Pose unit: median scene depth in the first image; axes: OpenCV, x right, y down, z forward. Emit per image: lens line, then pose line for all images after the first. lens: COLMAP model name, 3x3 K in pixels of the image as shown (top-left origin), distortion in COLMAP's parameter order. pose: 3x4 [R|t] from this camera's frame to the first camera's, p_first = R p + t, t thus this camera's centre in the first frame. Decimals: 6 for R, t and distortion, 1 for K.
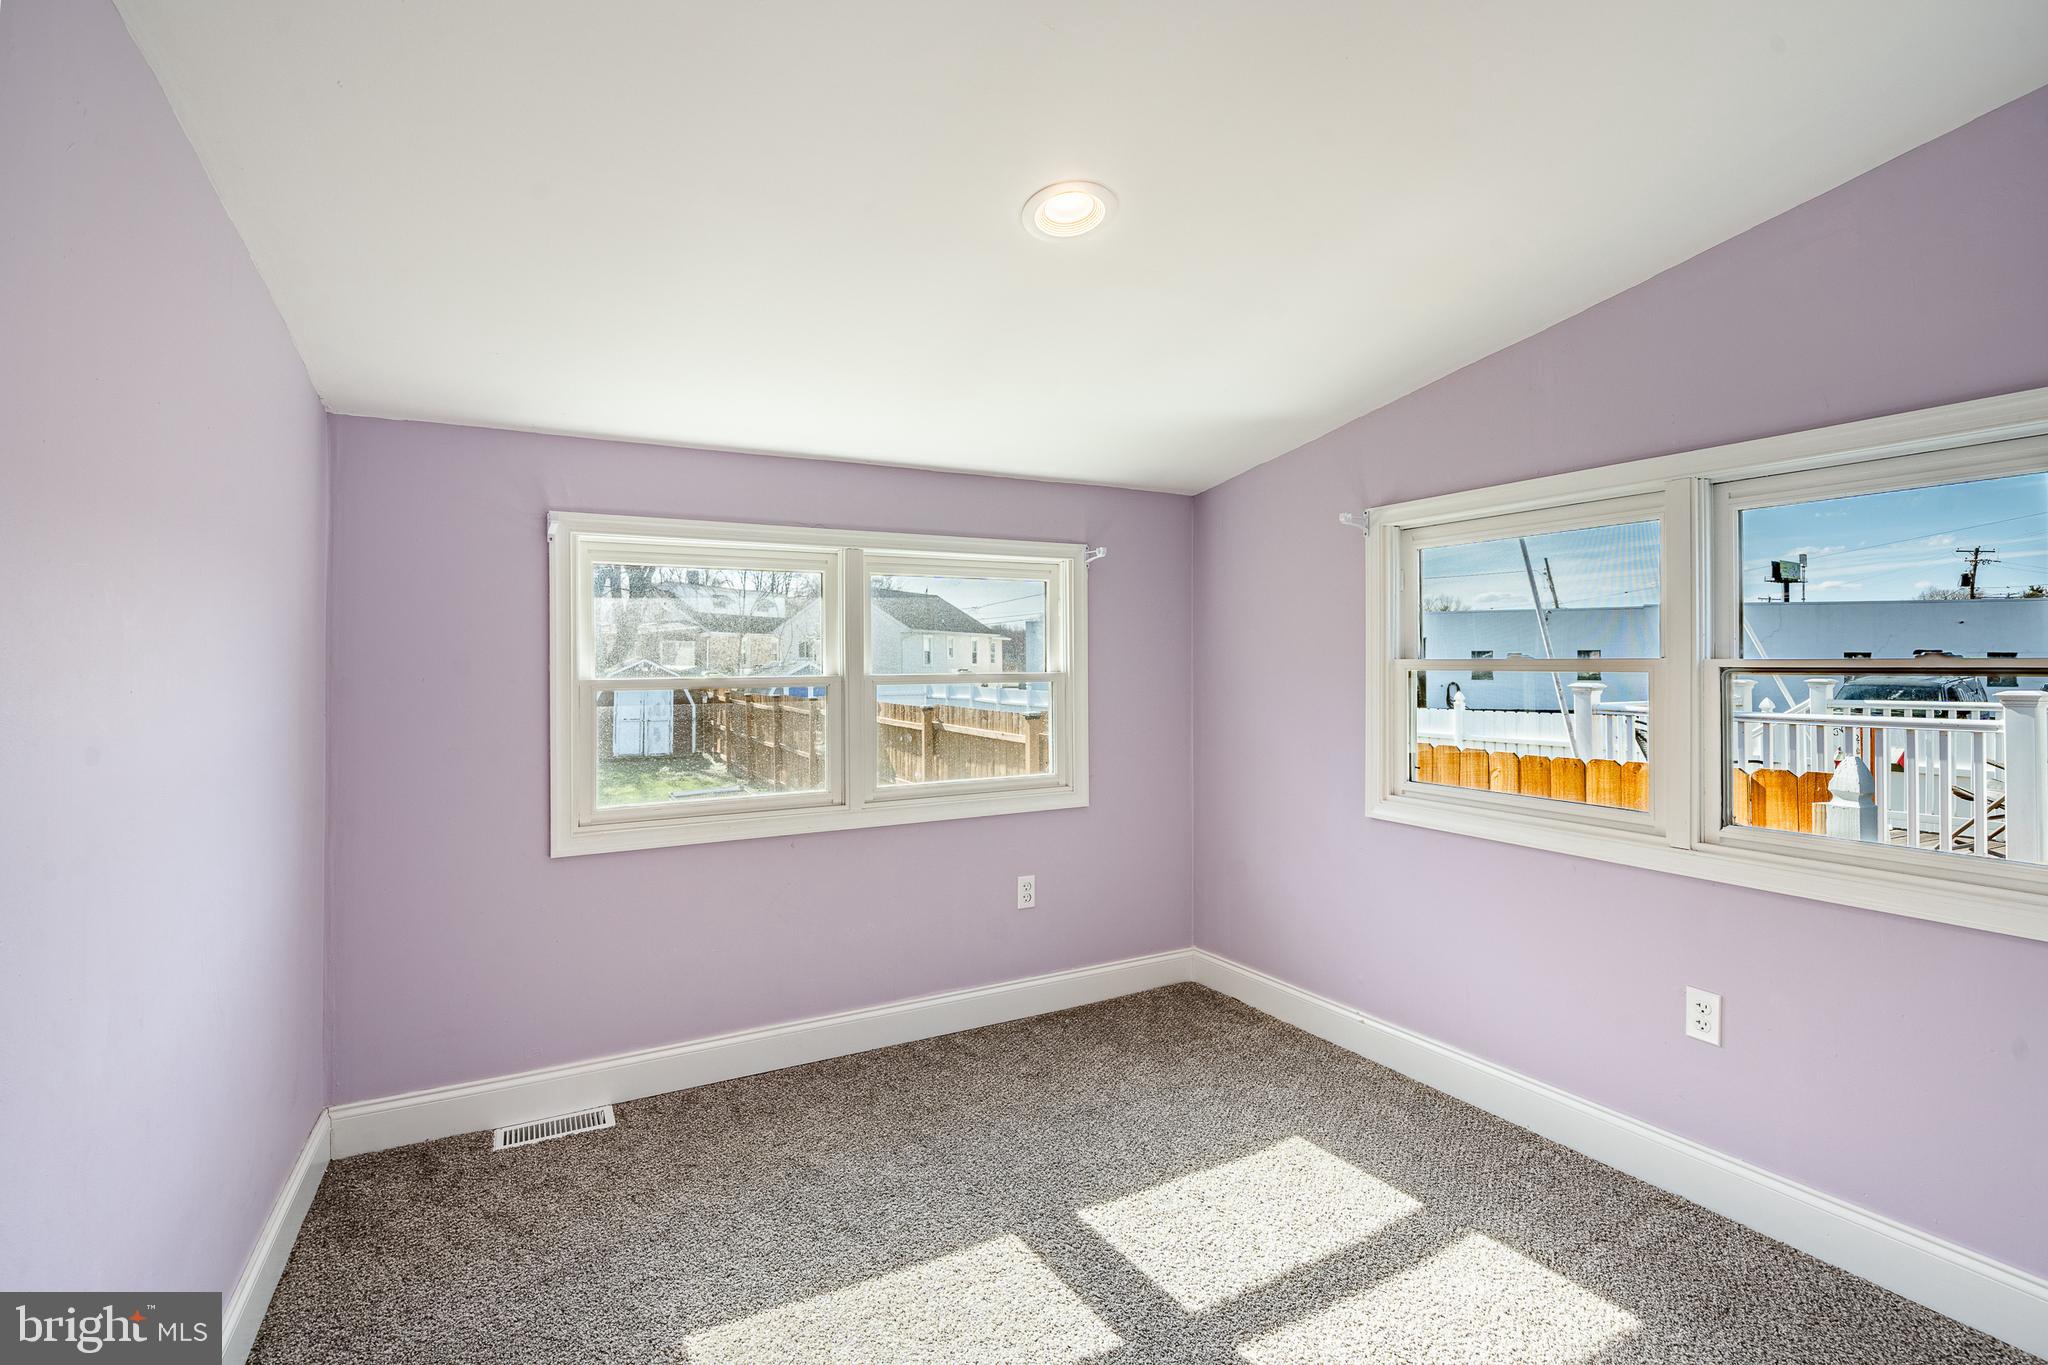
lens RADIAL K [[931.7, 0, 1024.4], [0, 931.7, 669.8], [0, 0, 1]] dist [0.001804, -0.000345]
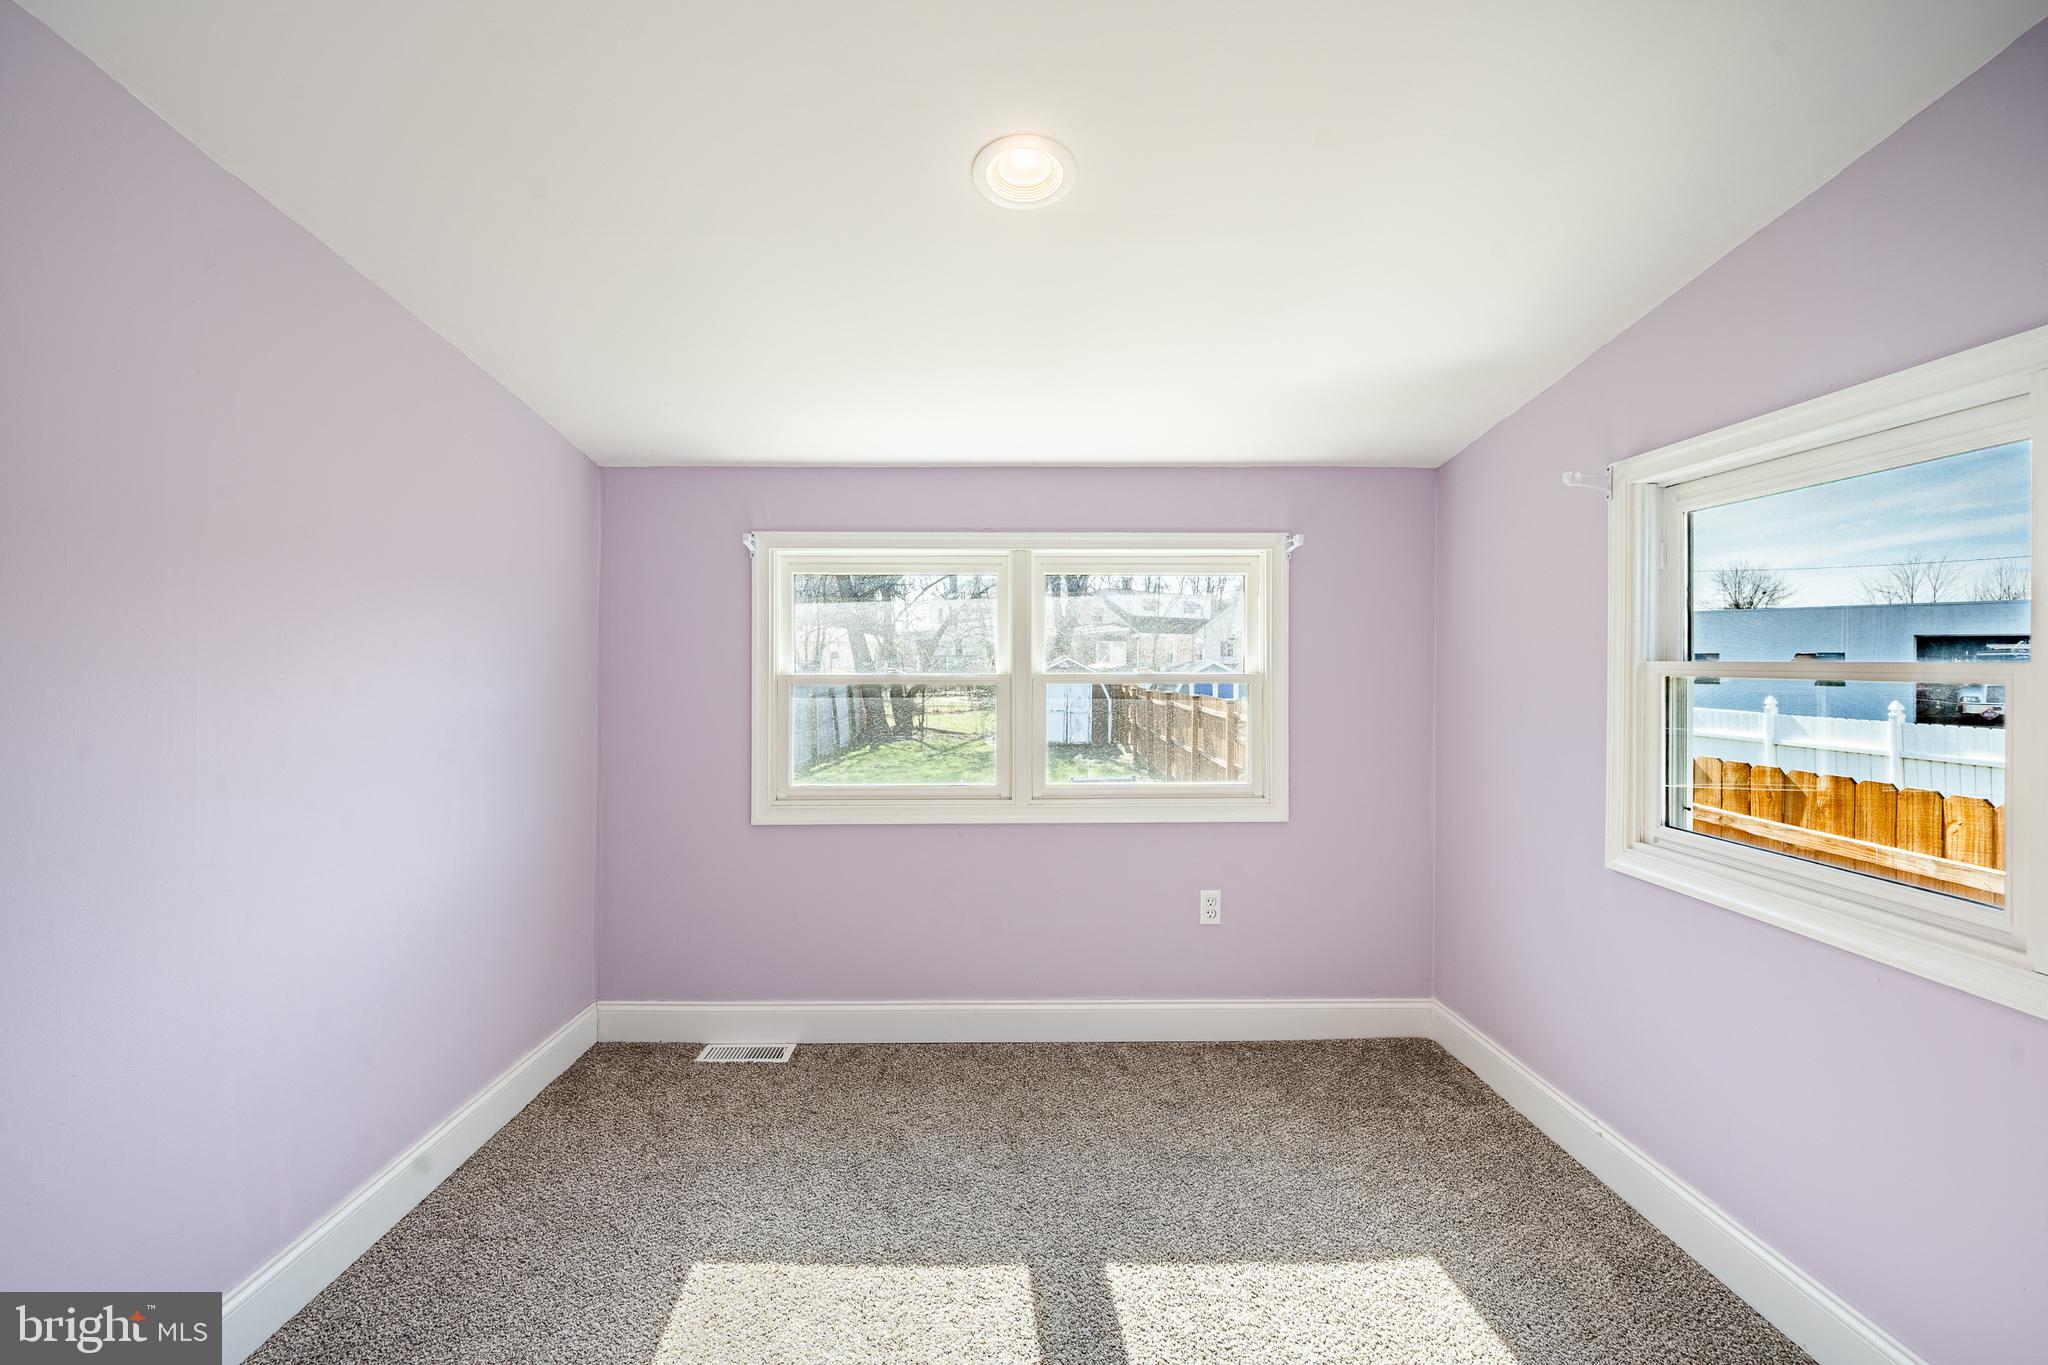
lens RADIAL K [[889.1, 0, 1023.5], [0, 889.1, 667.6], [0, 0, 1]] dist [-0.002976, -0.000181]
pose [[0.888695, 0.009452, -0.458401, 0.279845], [-0.009764, 0.999951, 0.001689, -0.002705], [0.458394, 0.002975, 0.888744, 0.138080]]
